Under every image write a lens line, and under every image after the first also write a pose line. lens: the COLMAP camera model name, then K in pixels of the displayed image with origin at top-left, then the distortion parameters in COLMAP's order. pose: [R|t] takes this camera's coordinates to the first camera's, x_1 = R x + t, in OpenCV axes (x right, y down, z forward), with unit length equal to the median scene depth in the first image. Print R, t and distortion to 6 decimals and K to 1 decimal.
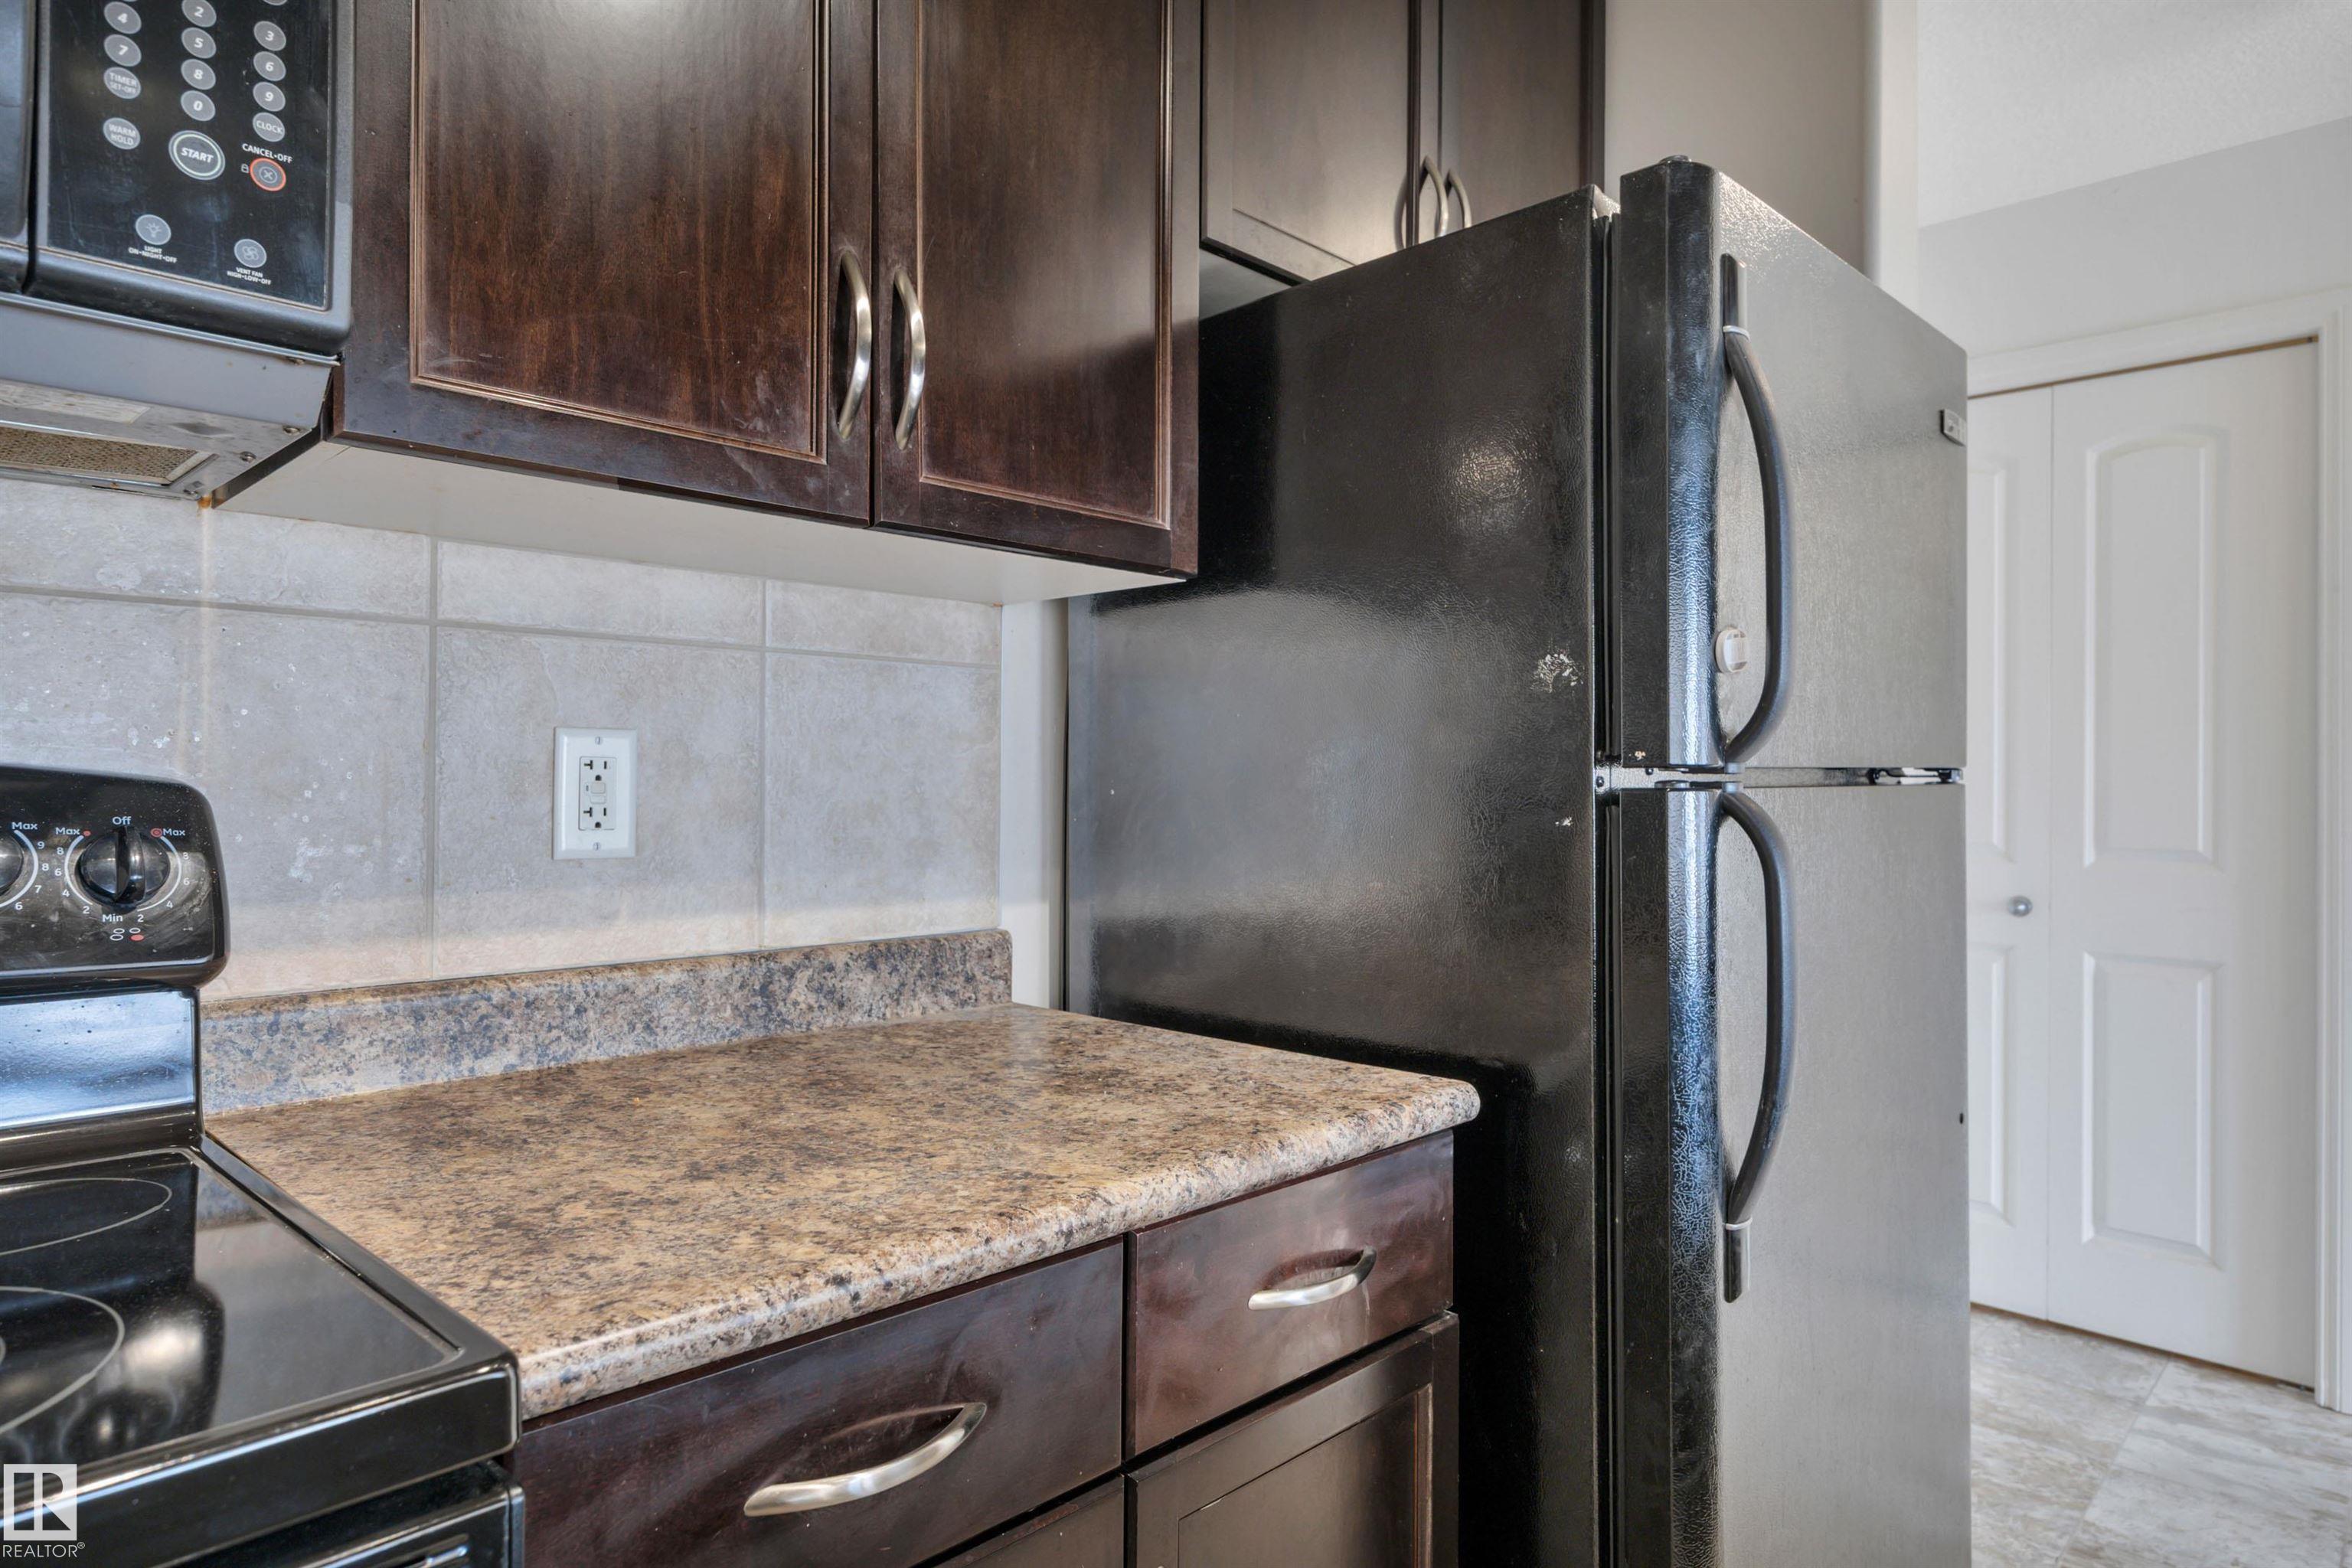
lens RADIAL K [[1406.3, 0, 1176.0], [0, 1406.3, 784.0], [0, 0, 1]] dist [0.002313, 0.000569]
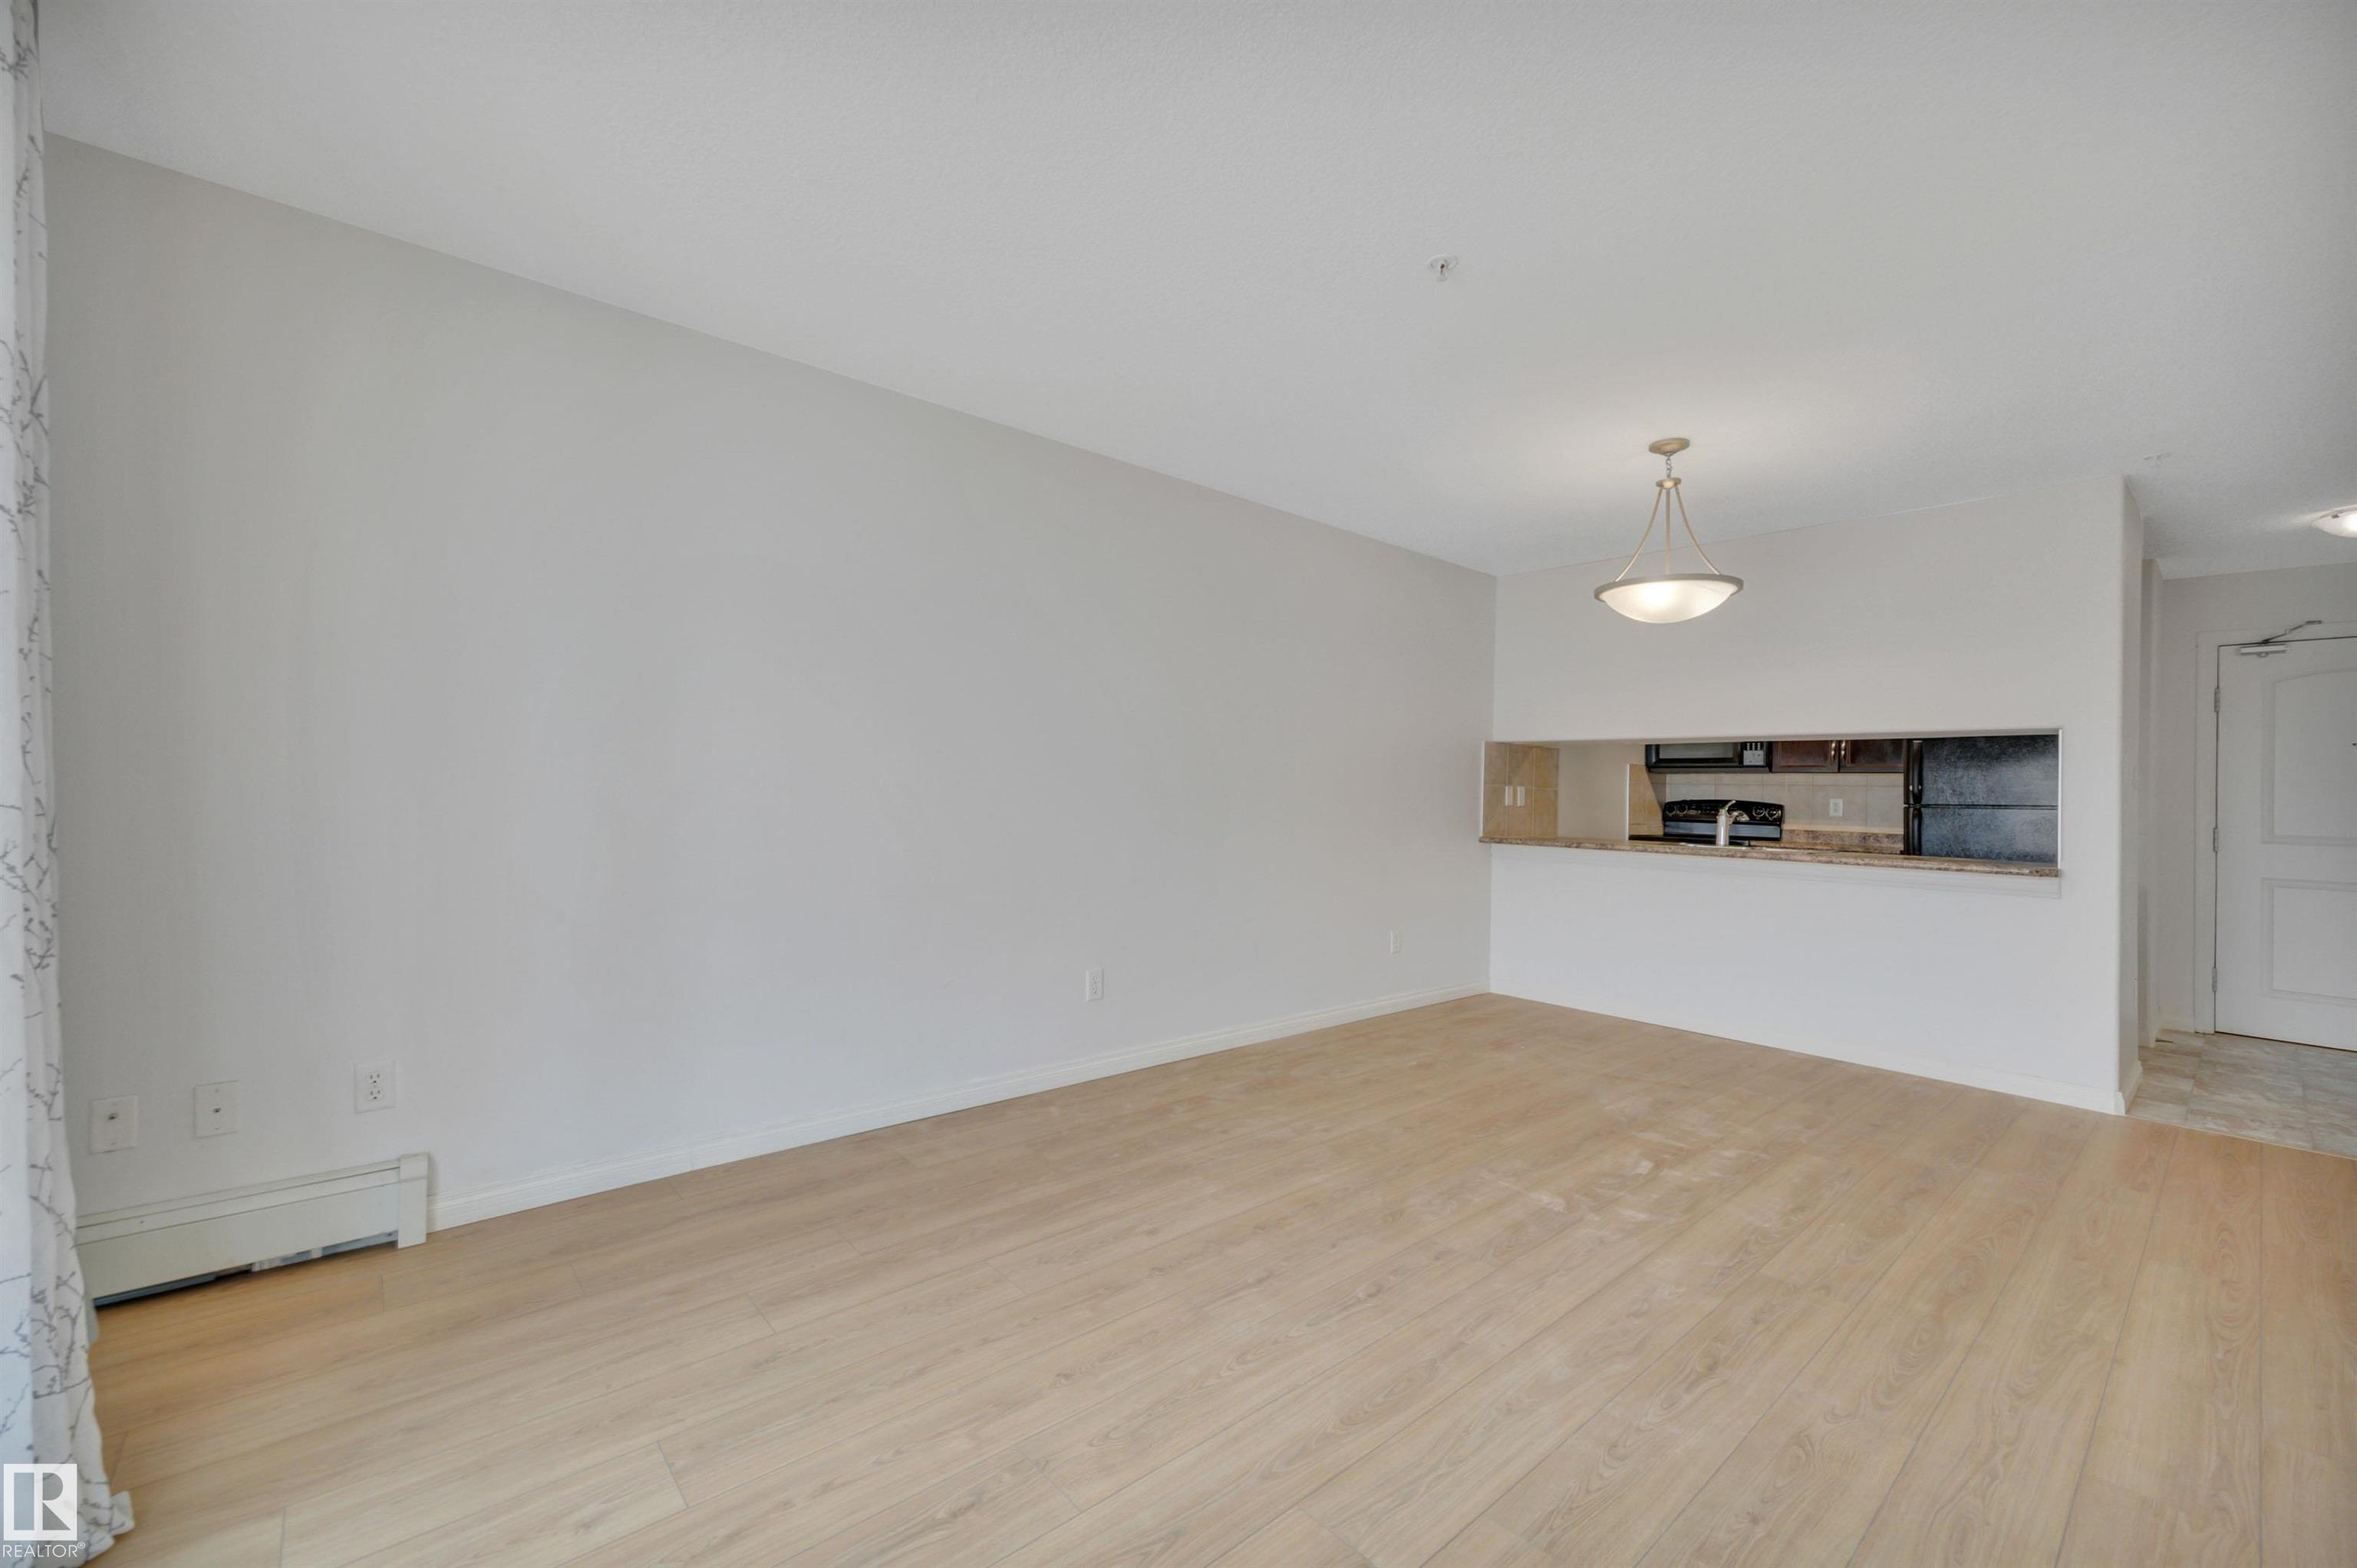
lens RADIAL K [[978.0, 0, 1178.5], [0, 978.0, 784.0], [0, 0, 1]] dist [0.000587, 0.000081]
pose [[-0.085562, -0.011400, -0.996268, 5.031043], [-0.024882, 0.999647, -0.009302, 0.016615], [0.996022, 0.023993, -0.085815, -2.007817]]
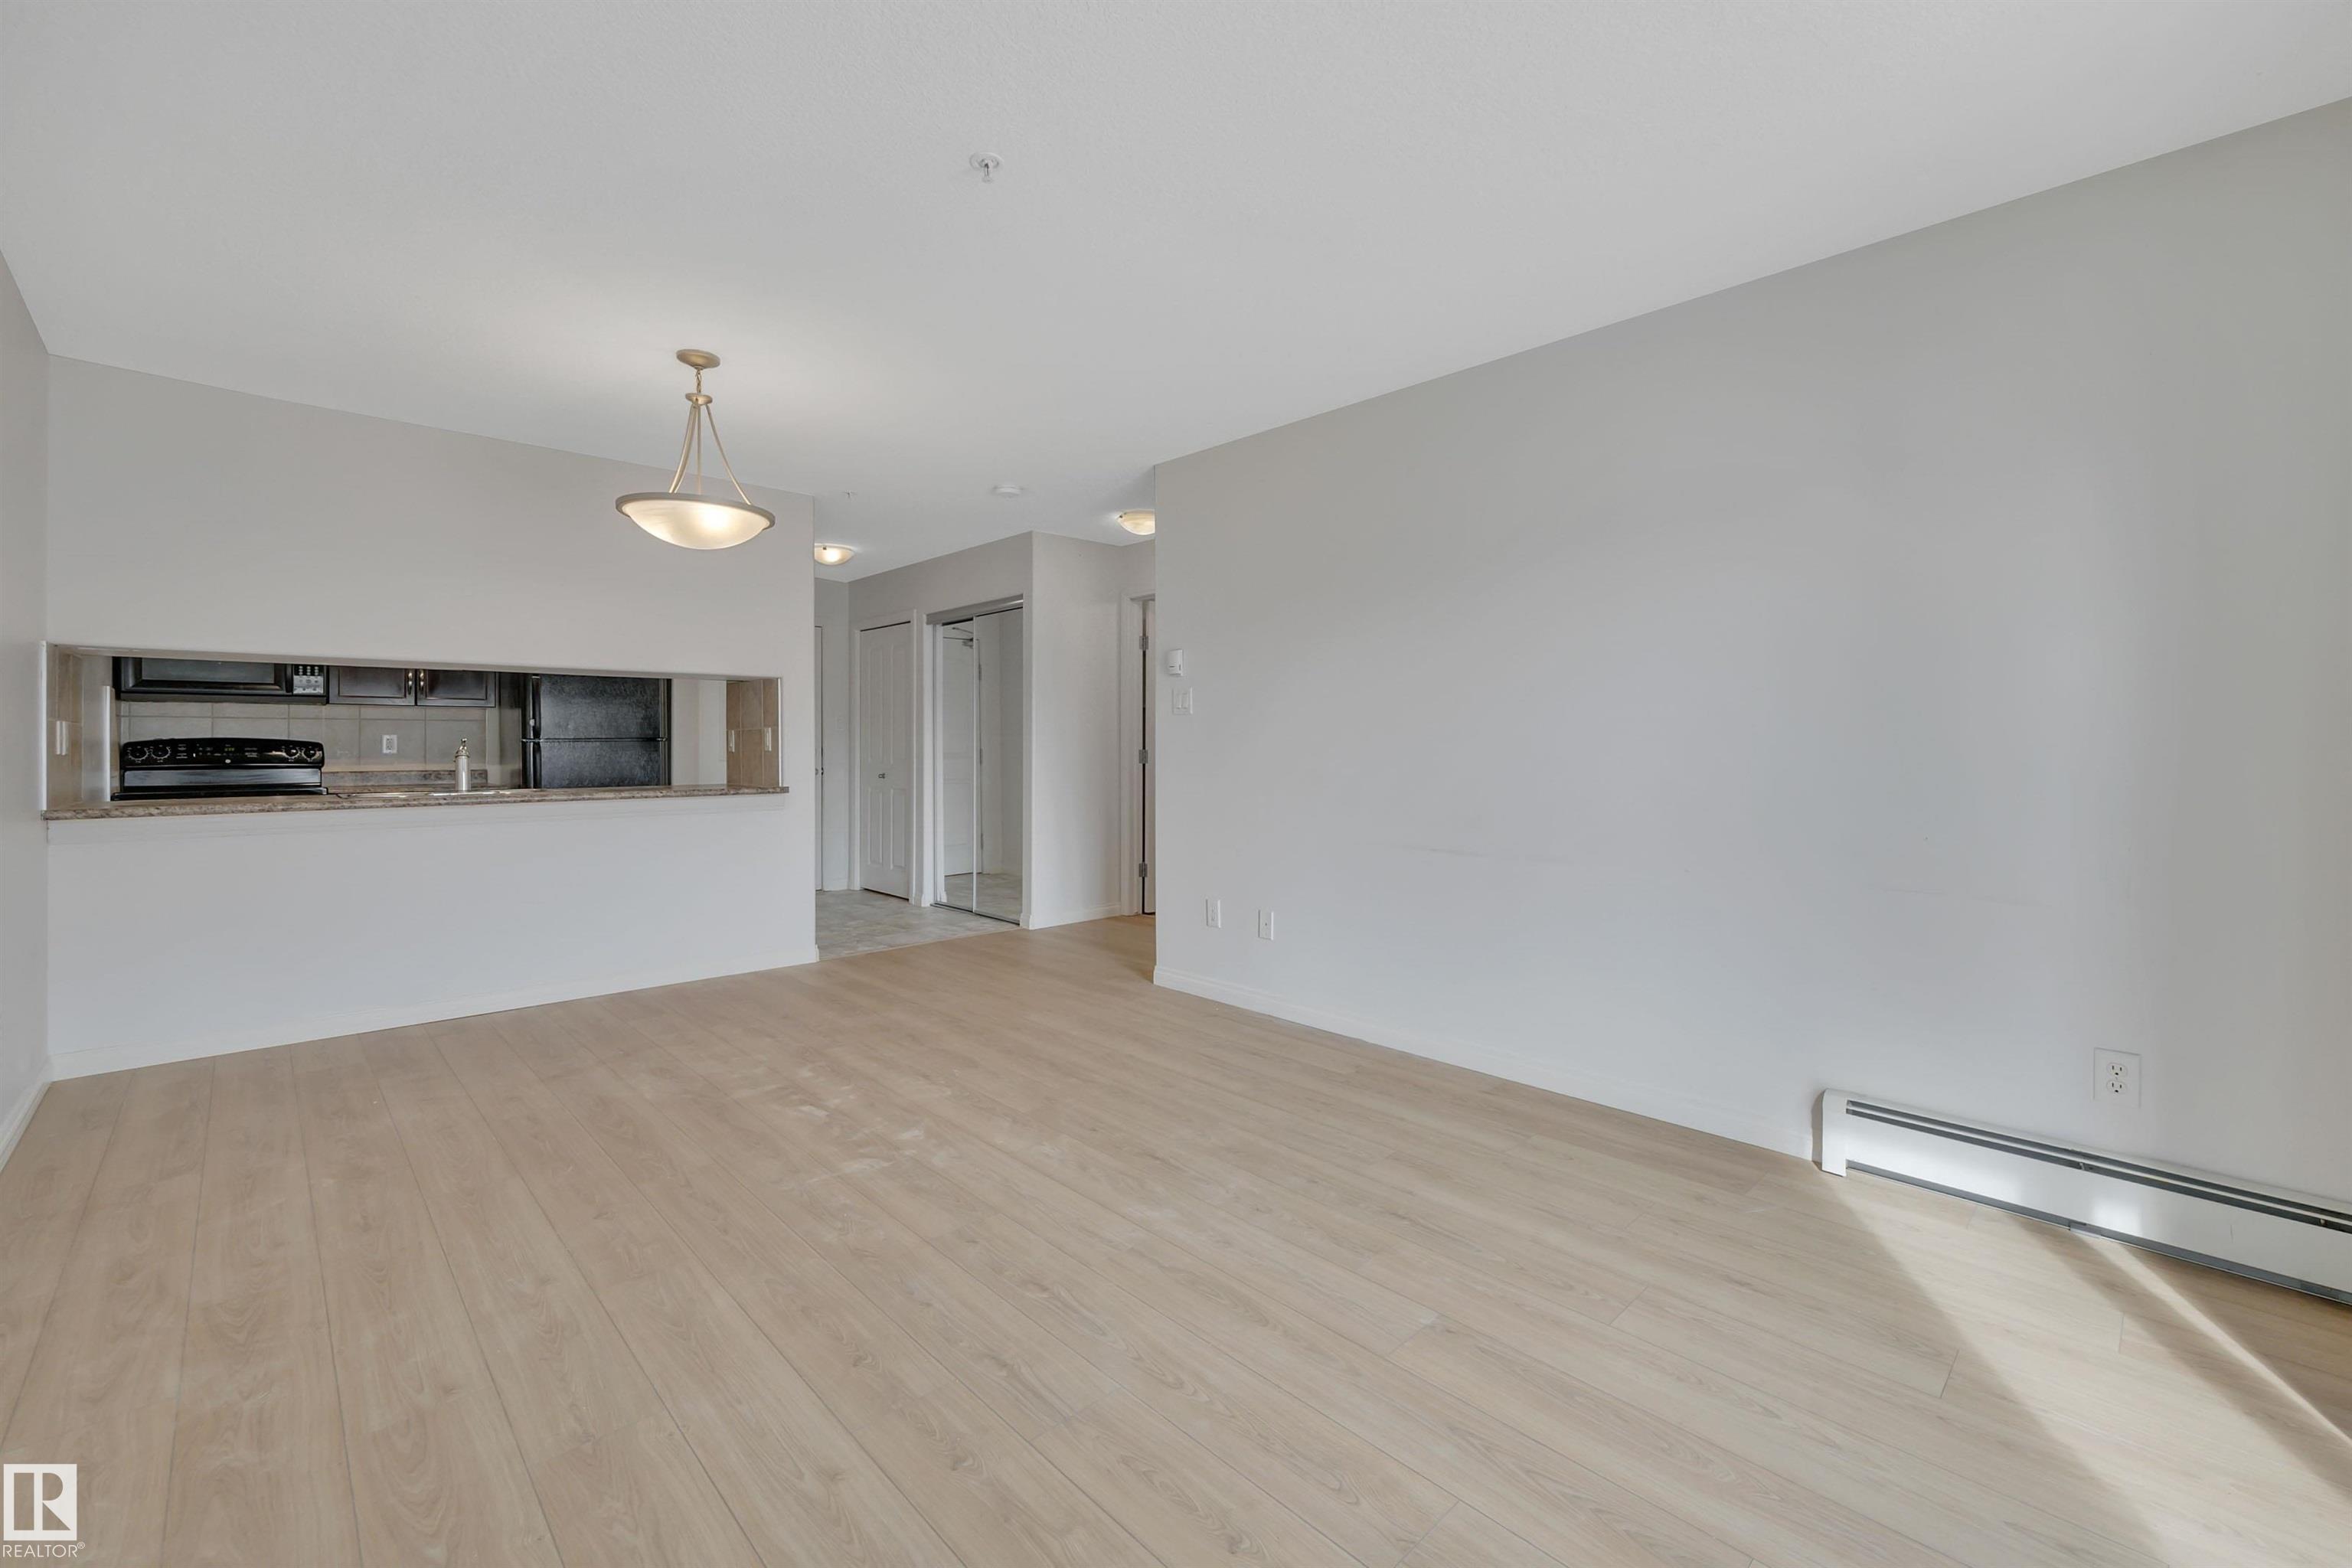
lens RADIAL K [[978.1, 0, 1180.4], [0, 978.1, 734.4], [0, 0, 1]] dist [0.000980, -0.000016]
pose [[0.999432, -0.003720, -0.033483, 3.451569], [0.003439, 0.999958, -0.008451, 0.013376], [0.033513, 0.008331, 0.999404, -3.461923]]
